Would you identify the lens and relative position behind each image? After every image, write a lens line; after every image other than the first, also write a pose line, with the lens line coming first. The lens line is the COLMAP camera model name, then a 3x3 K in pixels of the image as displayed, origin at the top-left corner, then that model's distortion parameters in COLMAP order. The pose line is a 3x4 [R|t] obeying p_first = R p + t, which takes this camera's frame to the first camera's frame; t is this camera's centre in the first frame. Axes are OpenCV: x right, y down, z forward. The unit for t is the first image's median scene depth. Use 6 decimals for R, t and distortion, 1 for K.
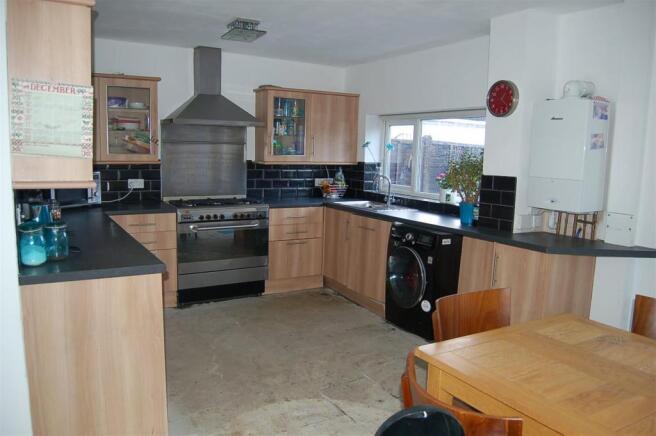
lens RADIAL K [[519.4, 0, 323.1], [0, 519.4, 218.5], [0, 0, 1]] dist [-0.053699, -0.003430]
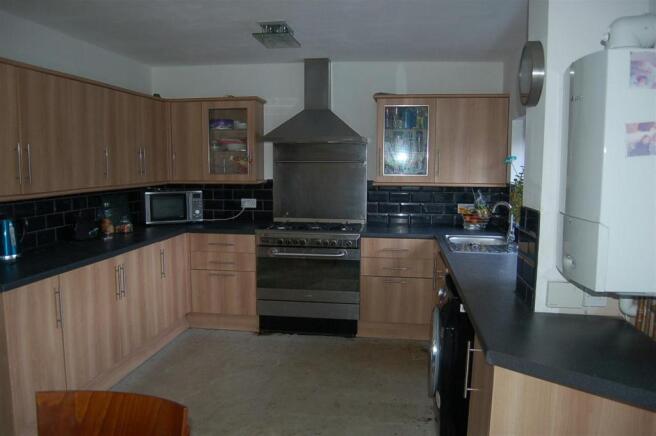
lens RADIAL K [[519.4, 0, 323.1], [0, 519.4, 218.5], [0, 0, 1]] dist [-0.053699, -0.003430]
pose [[0.778948, 0.048701, -0.625195, 0.379922], [-0.071471, 0.997378, -0.011355, -0.035765], [0.623002, 0.053529, 0.780386, 0.293425]]
